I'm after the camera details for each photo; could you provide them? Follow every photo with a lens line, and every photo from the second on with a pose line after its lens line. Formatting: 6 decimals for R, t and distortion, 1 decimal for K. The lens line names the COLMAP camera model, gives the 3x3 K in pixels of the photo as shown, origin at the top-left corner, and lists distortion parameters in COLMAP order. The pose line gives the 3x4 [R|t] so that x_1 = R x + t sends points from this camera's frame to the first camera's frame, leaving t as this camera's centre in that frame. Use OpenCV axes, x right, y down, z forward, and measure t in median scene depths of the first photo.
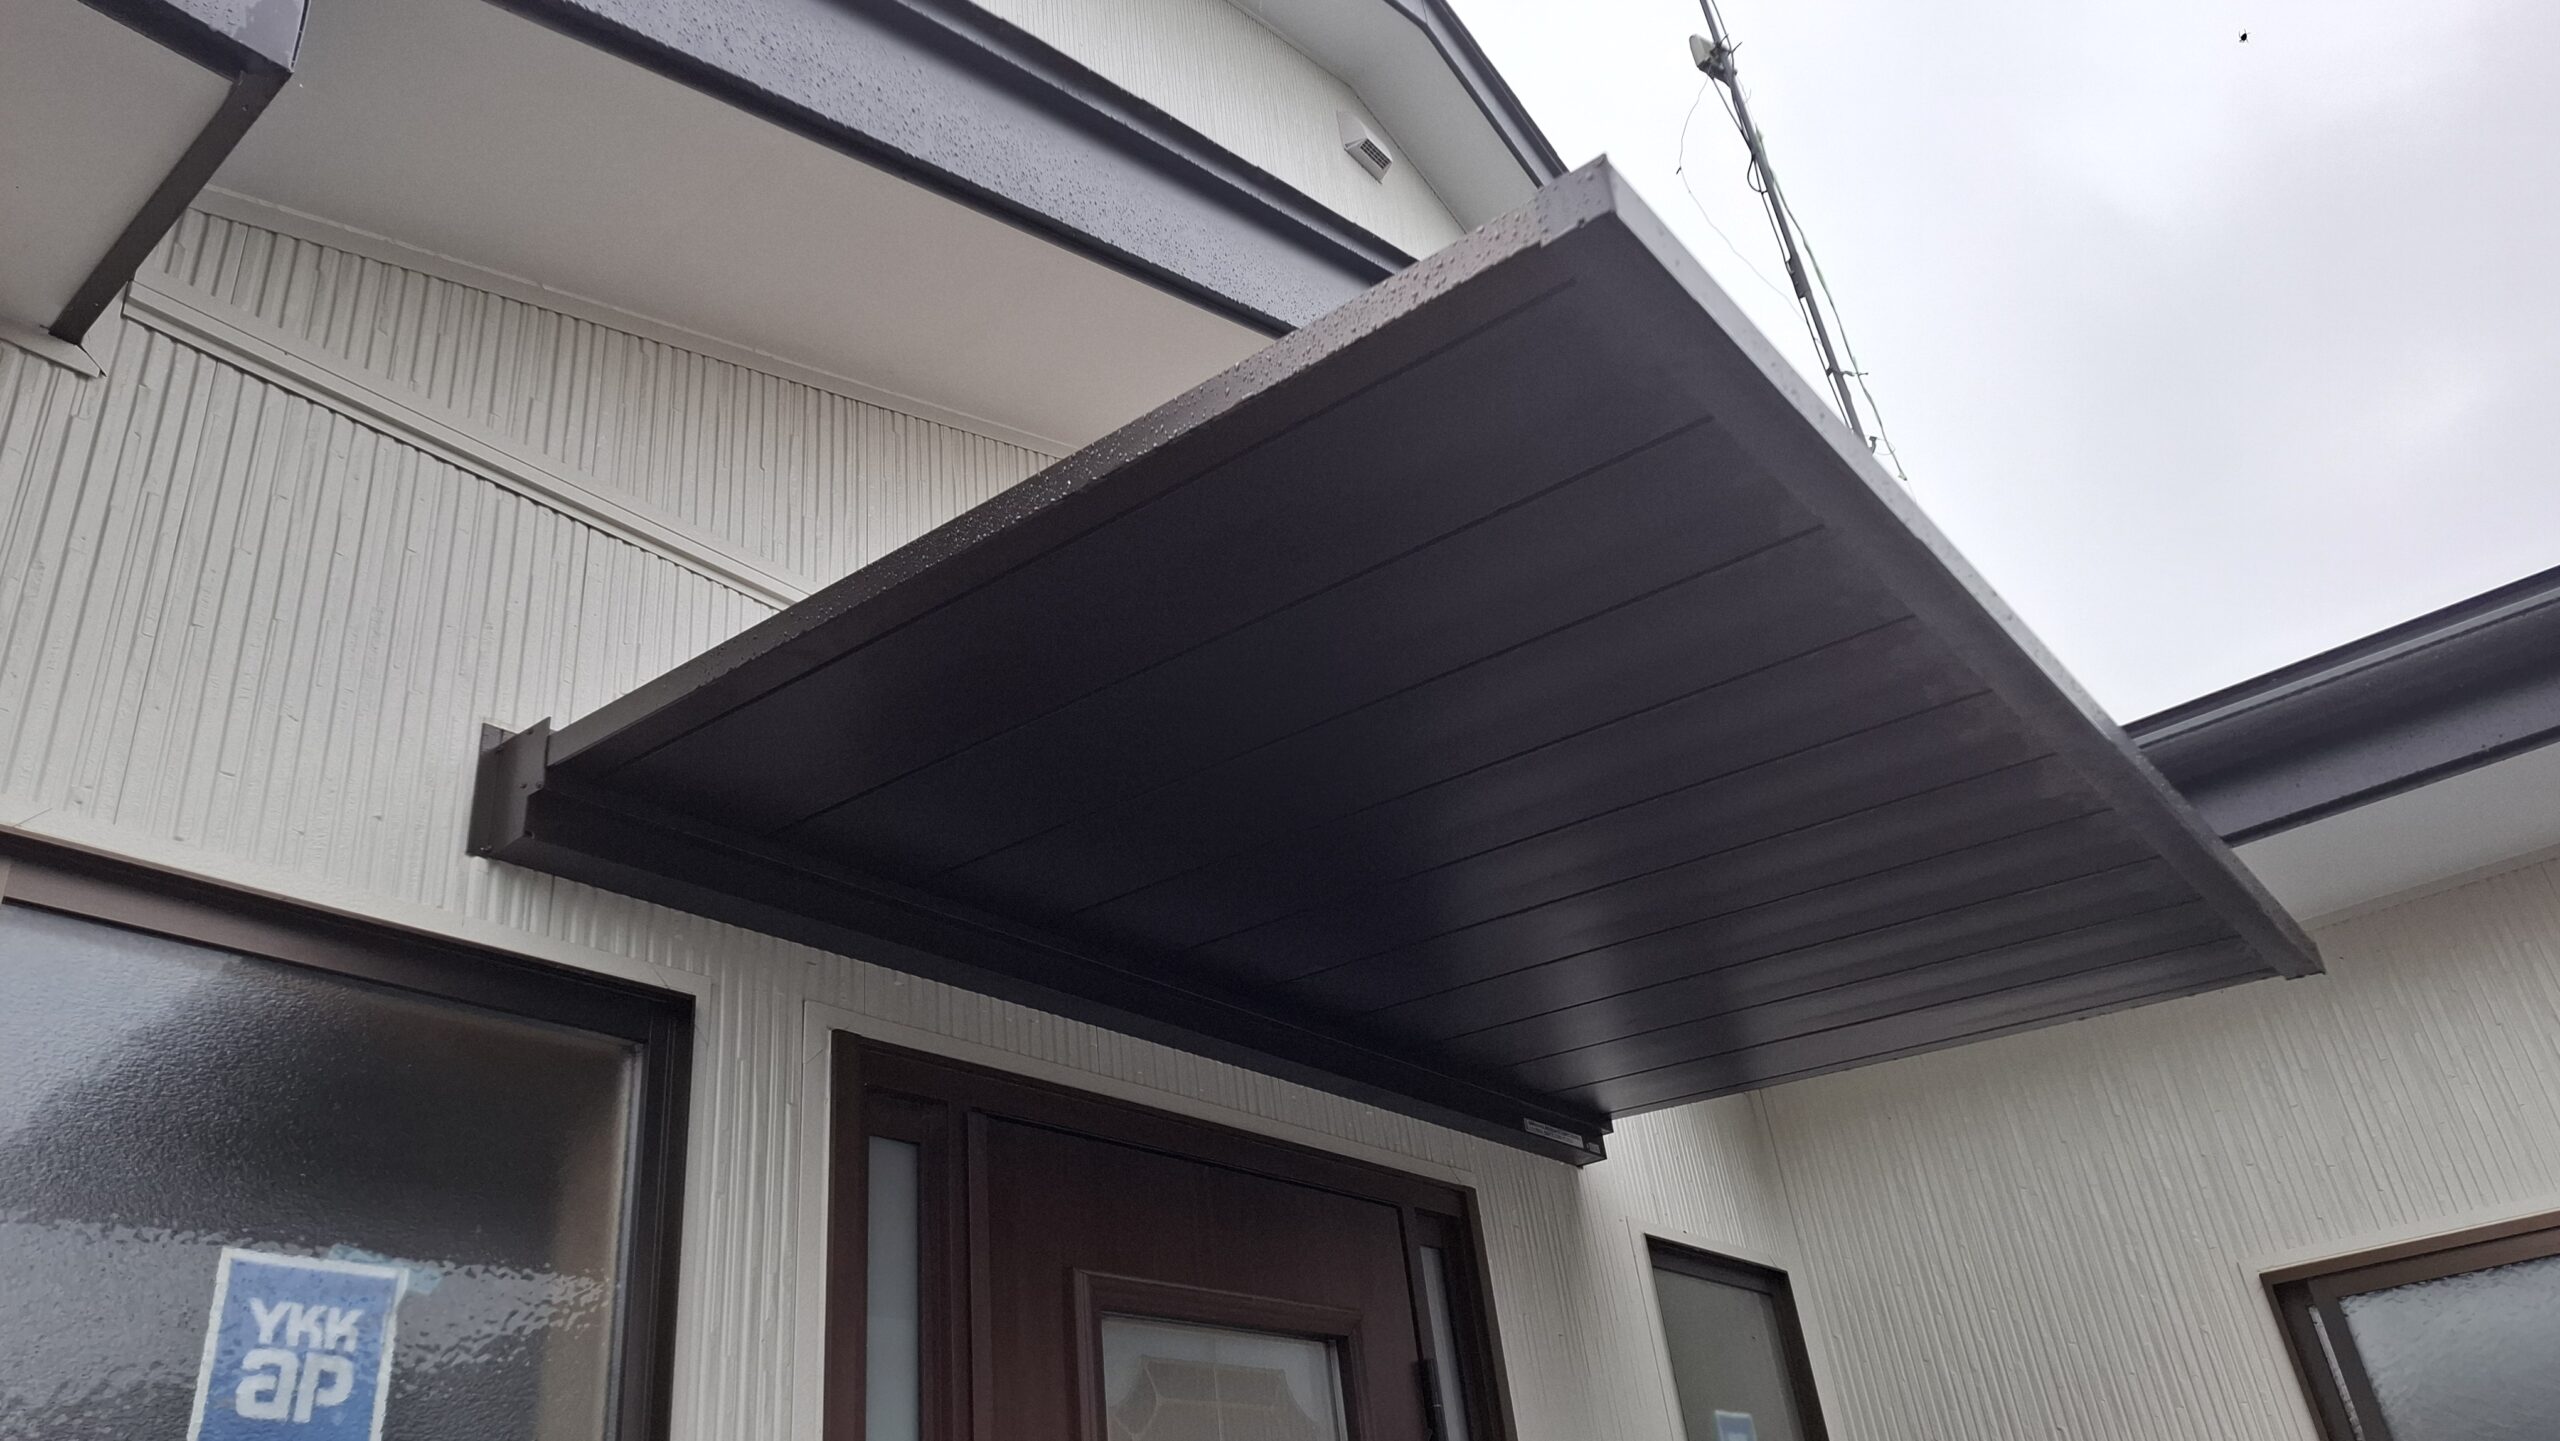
lens RADIAL K [[1815.5, 0, 1283.2], [0, 1815.5, 714.8], [0, 0, 1]] dist [0.096739, -0.097119]
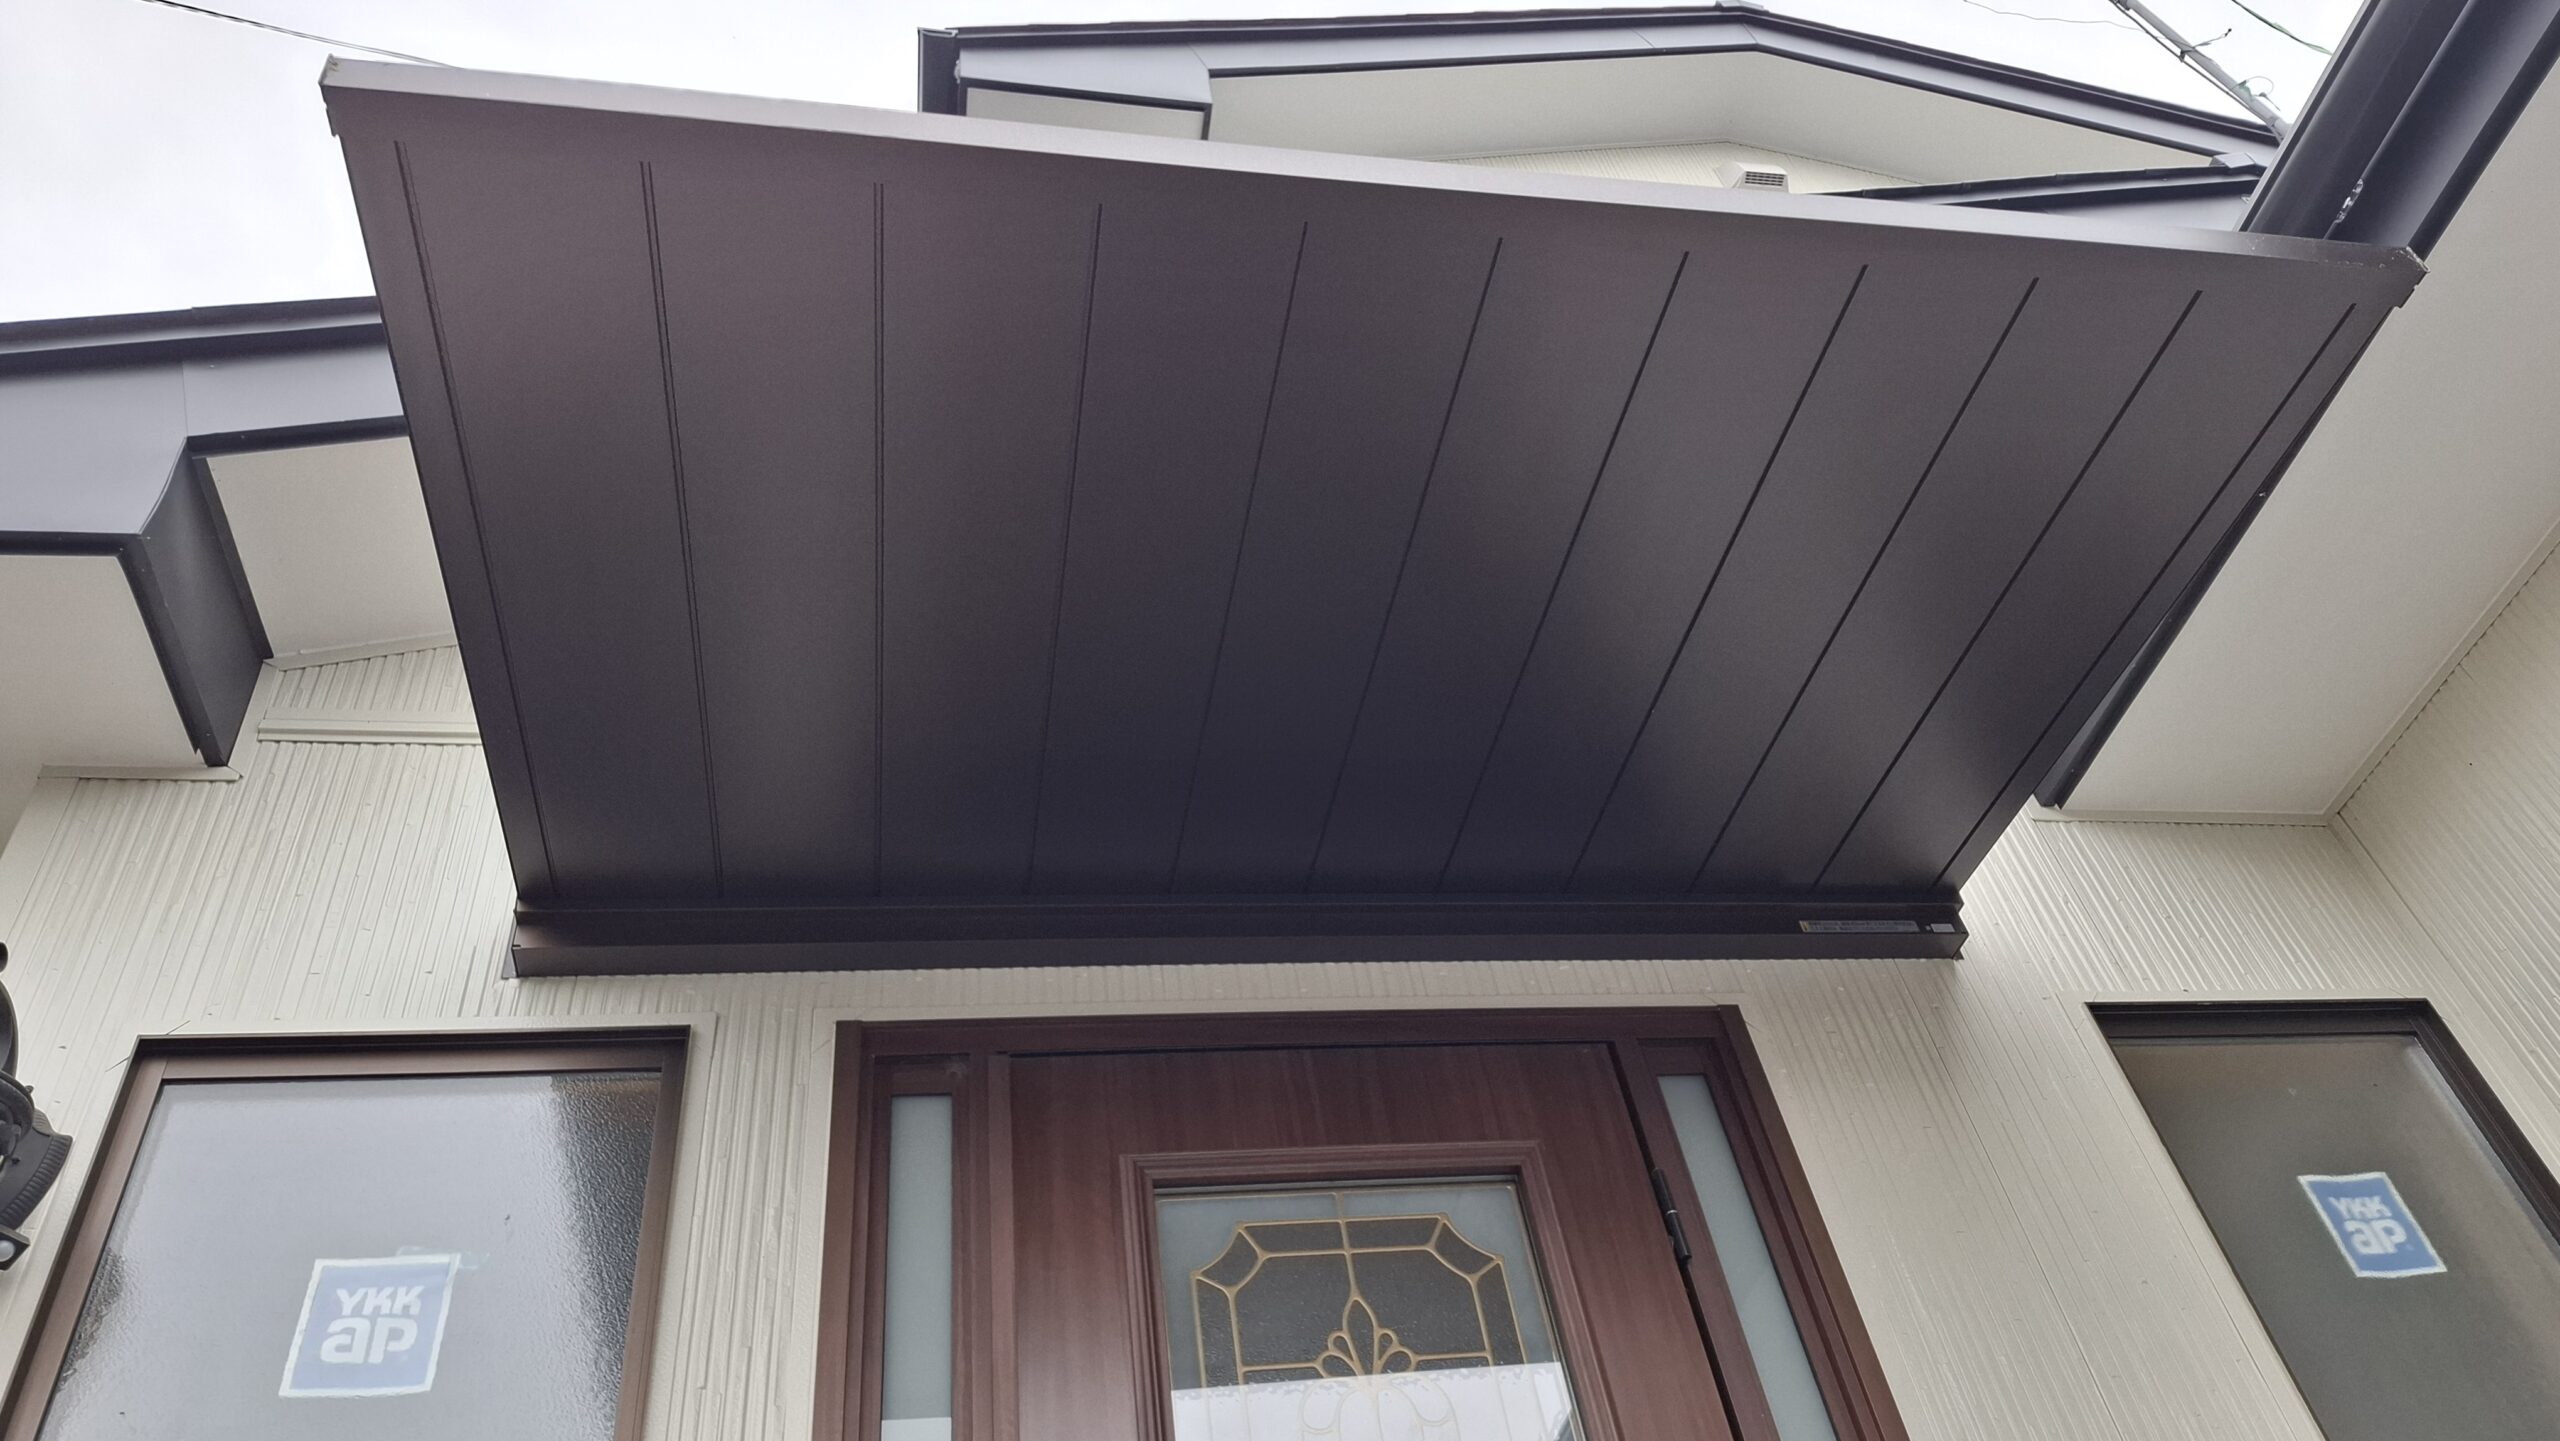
lens RADIAL K [[1781.1, 0, 1287.9], [0, 1781.1, 722.6], [0, 0, 1]] dist [0.078988, -0.087882]
pose [[0.745355, -0.465681, -0.477061, 0.796273], [0.376230, 0.884572, -0.275652, 0.544802], [0.550361, 0.025974, 0.834523, 0.209771]]
